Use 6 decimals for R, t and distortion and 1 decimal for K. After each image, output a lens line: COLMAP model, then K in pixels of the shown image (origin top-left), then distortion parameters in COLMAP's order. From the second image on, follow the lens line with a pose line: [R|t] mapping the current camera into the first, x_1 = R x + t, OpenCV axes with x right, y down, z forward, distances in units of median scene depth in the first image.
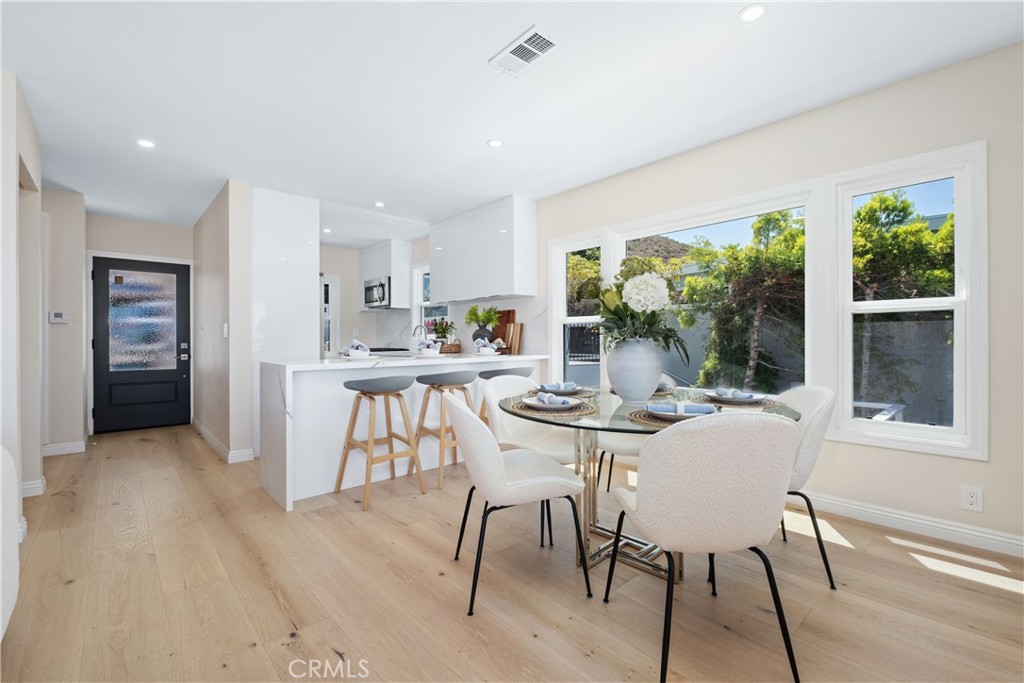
lens RADIAL K [[436.0, 0, 509.9], [0, 436.0, 337.4], [0, 0, 1]] dist [0.000910, -0.006501]
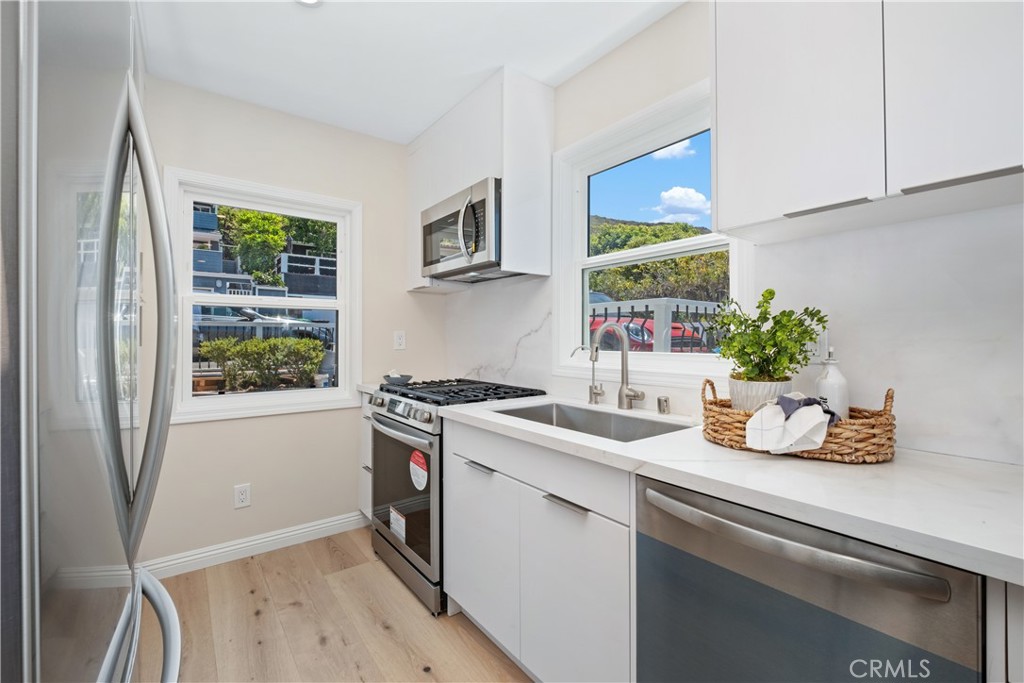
lens RADIAL K [[436.0, 0, 509.9], [0, 436.0, 337.4], [0, 0, 1]] dist [0.000910, -0.006501]
pose [[0.995664, 0.004535, -0.092909, -0.267778], [-0.004390, 0.999989, 0.001766, -0.019749], [0.092916, -0.001350, 0.995673, 0.757995]]
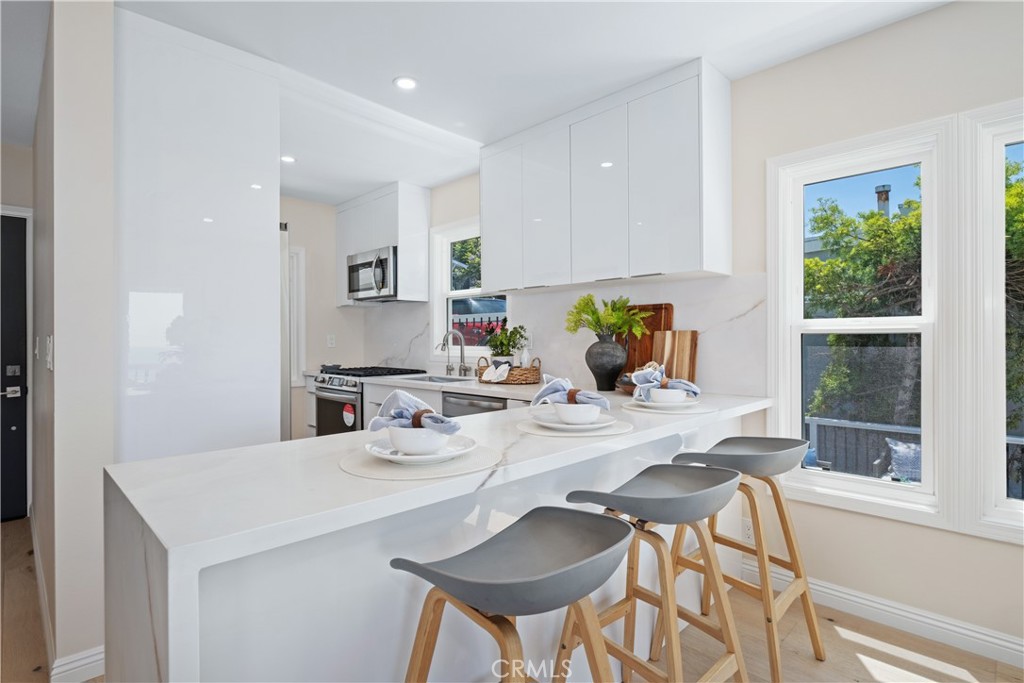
lens RADIAL K [[509.5, 0, 509.4], [0, 509.5, 338.1], [0, 0, 1]] dist [-0.004214, -0.000252]
pose [[0.999174, 0.000202, 0.040629, -0.173139], [-0.000285, 0.999998, 0.002026, -0.021538], [-0.040628, -0.002036, 0.999172, 0.362183]]
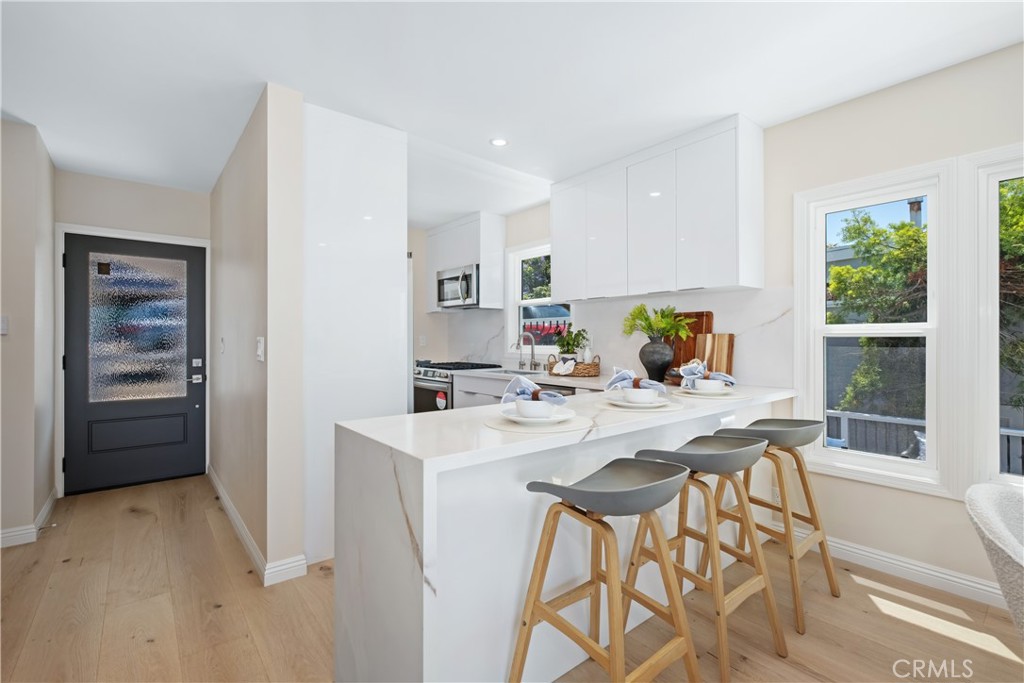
lens RADIAL K [[459.2, 0, 512.7], [0, 459.2, 336.8], [0, 0, 1]] dist [0.003461, -0.000376]
pose [[0.998503, 0.002274, -0.054645, -0.202562], [-0.002316, 0.999997, -0.000712, -0.023155], [0.054643, 0.000838, 0.998506, 0.290508]]
